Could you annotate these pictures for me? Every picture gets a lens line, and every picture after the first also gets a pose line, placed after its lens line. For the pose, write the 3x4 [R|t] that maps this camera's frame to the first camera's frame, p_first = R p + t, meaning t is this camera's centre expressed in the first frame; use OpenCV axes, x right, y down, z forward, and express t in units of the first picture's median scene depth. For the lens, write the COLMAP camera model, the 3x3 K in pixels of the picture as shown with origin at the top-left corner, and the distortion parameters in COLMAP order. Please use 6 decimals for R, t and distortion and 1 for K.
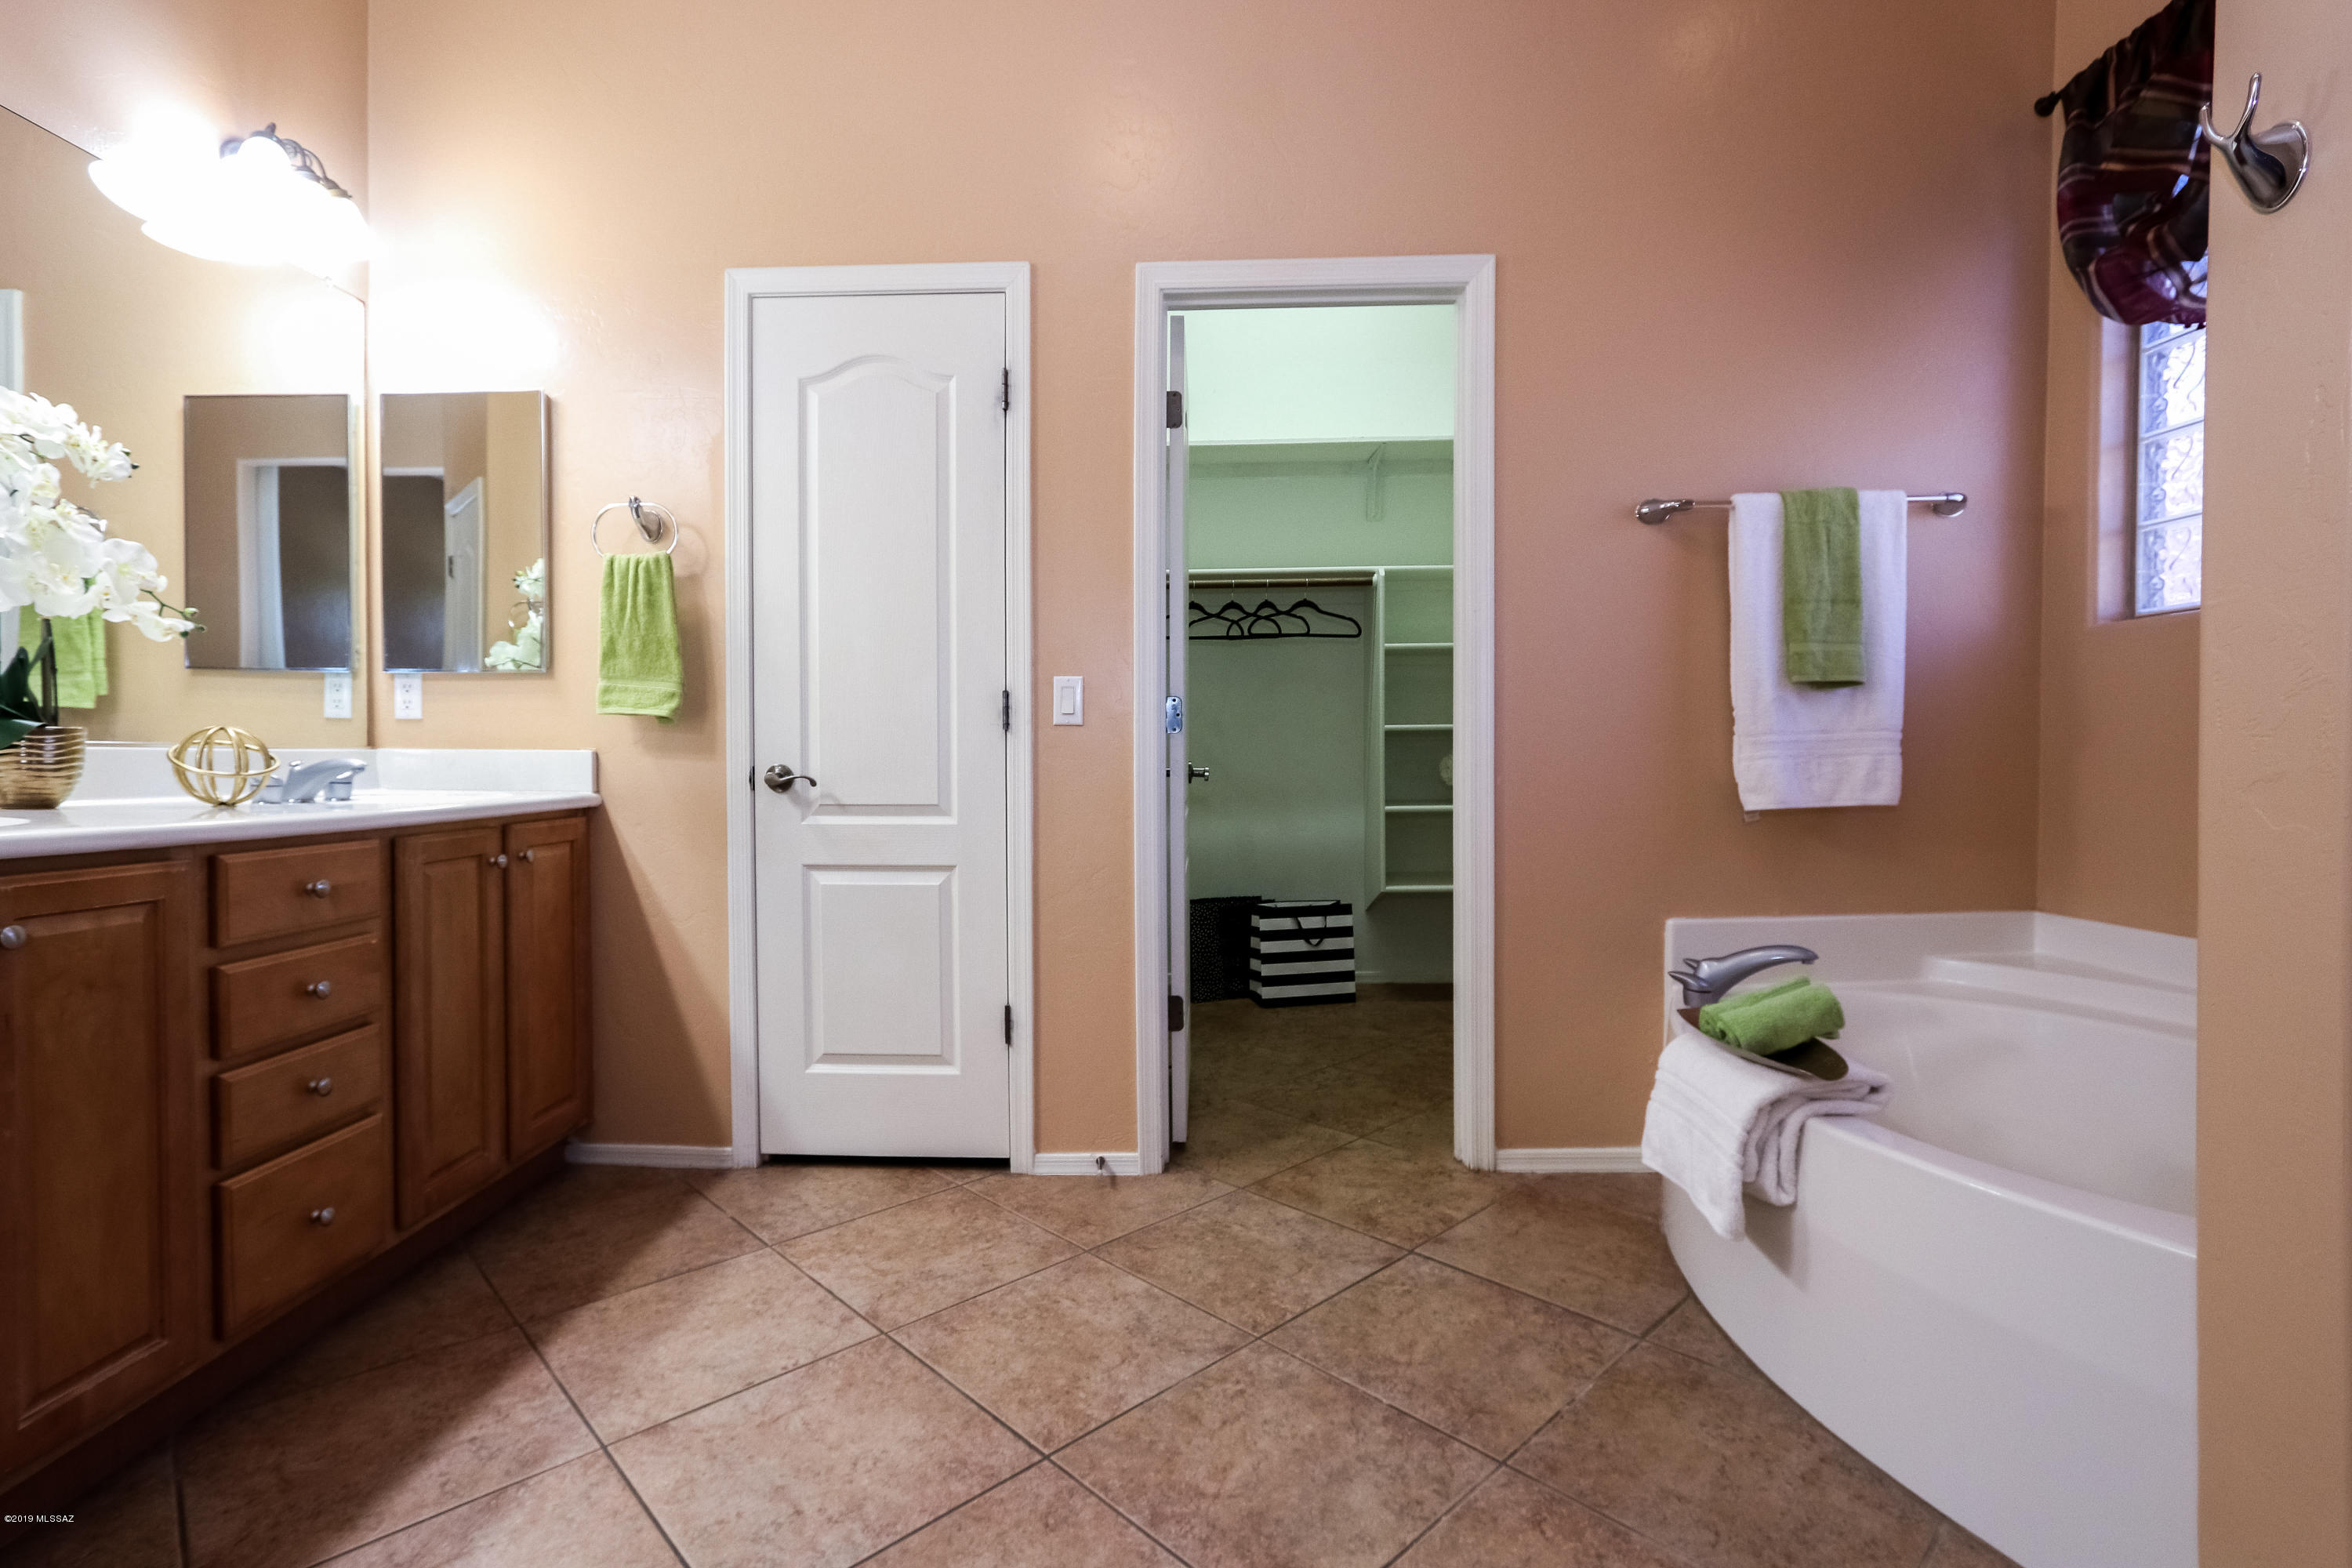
lens RADIAL K [[1072.7, 0, 1207.0], [0, 1072.7, 758.8], [0, 0, 1]] dist [-0.077131, 0.017027]
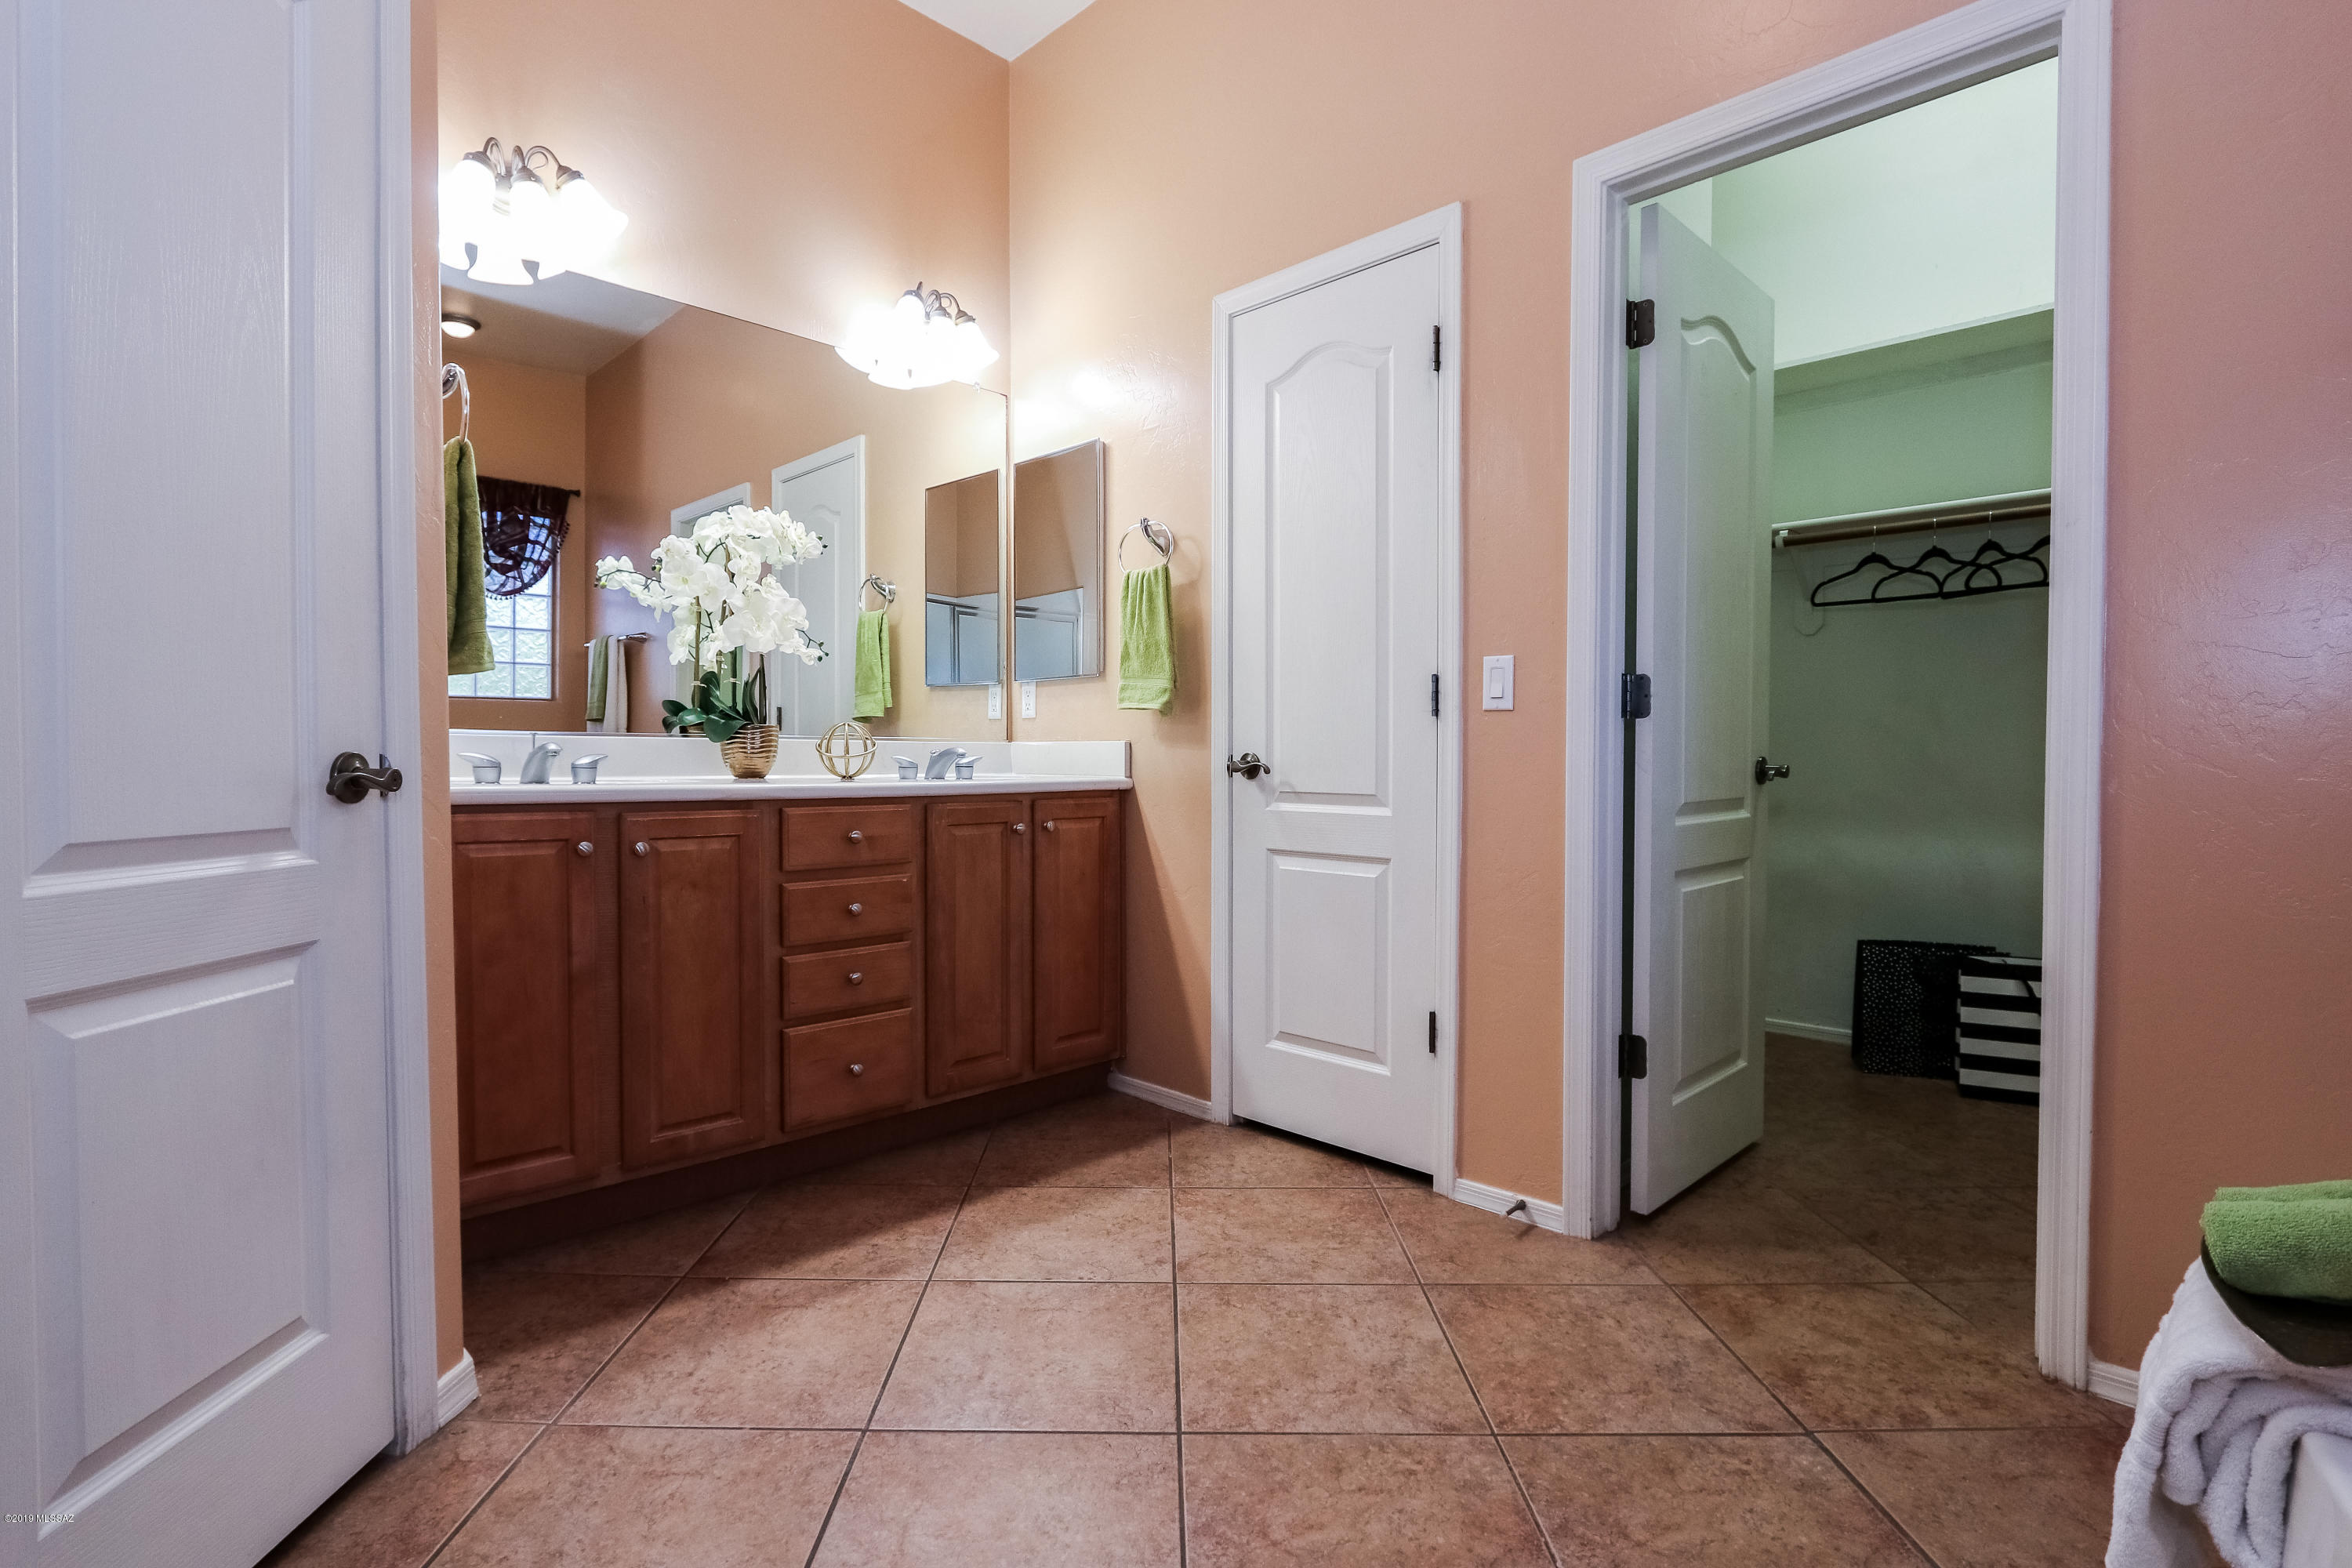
lens RADIAL K [[1123.0, 0, 1136.0], [0, 1123.0, 783.3], [0, 0, 1]] dist [-0.041911, 0.000936]
pose [[0.691672, 0.021860, -0.721881, 0.349324], [-0.006397, 0.999688, 0.024144, 0.009217], [0.722183, -0.012082, 0.691596, 0.140133]]
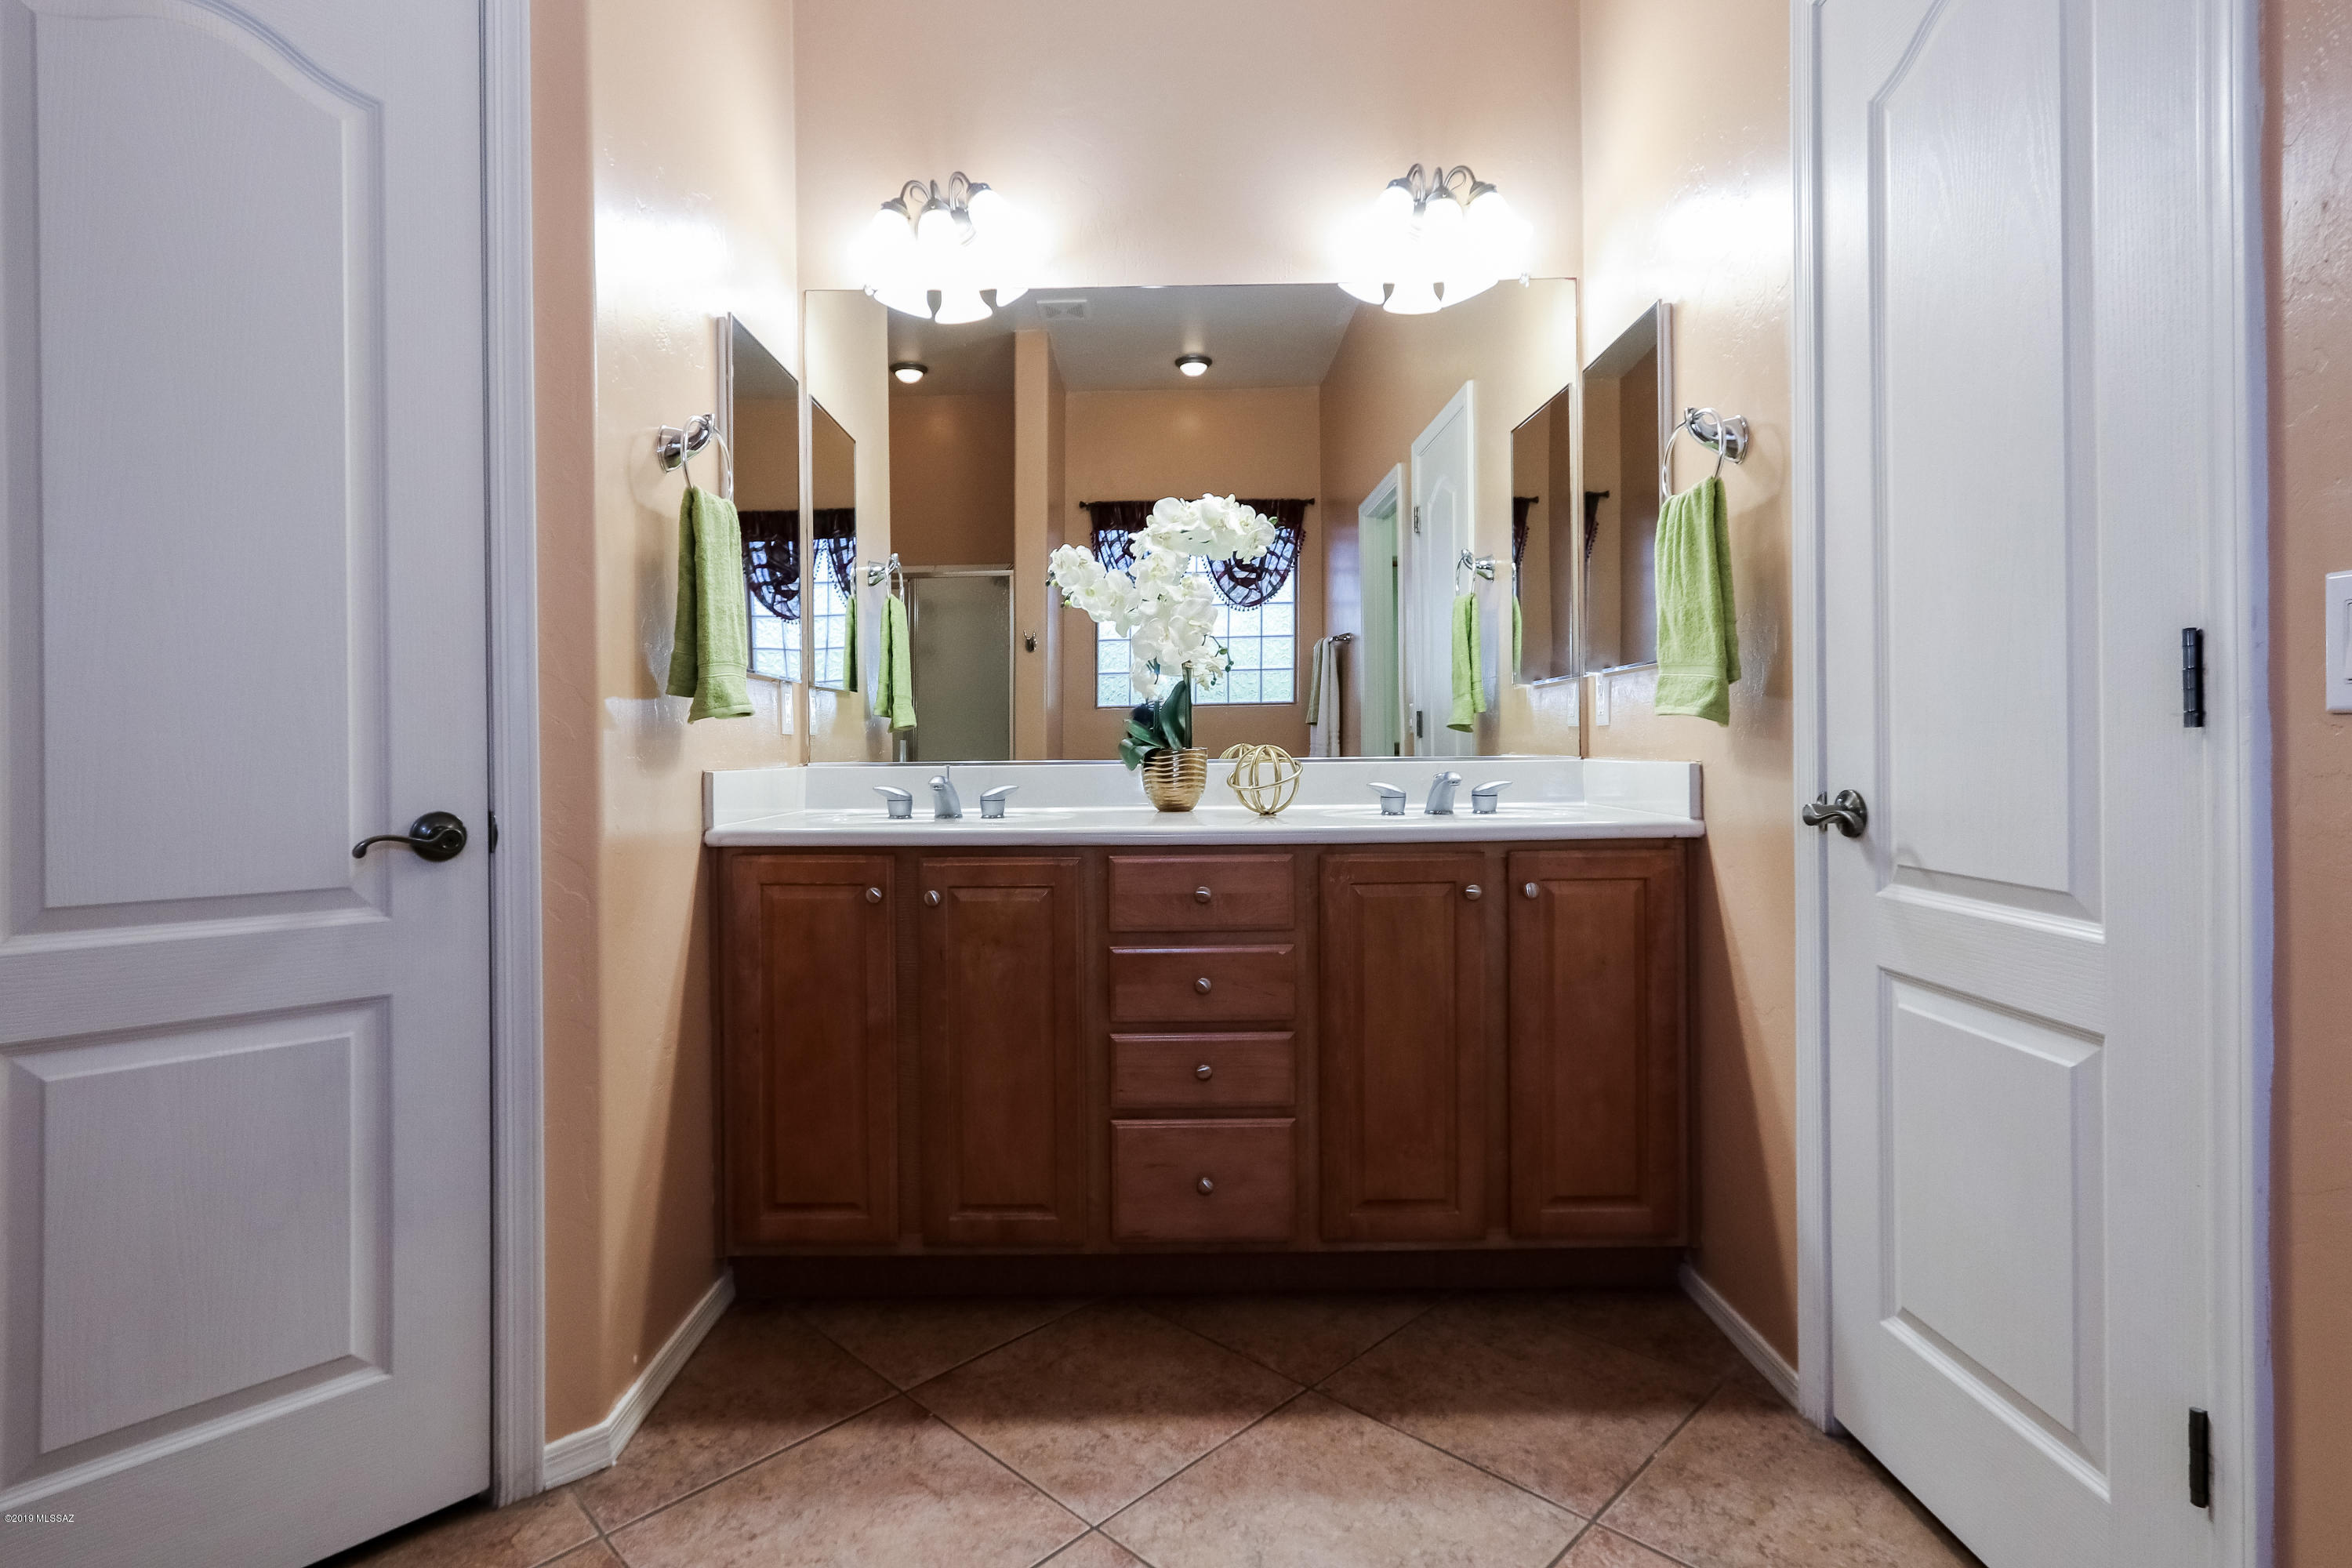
lens RADIAL K [[1123.2, 0, 1109.7], [0, 1123.2, 791.3], [0, 0, 1]] dist [0.000529, 0.000550]
pose [[-0.021056, 0.039695, -0.998990, 0.246902], [0.009017, 0.999178, 0.039512, -0.024379], [0.999738, -0.008176, -0.021397, 0.623037]]
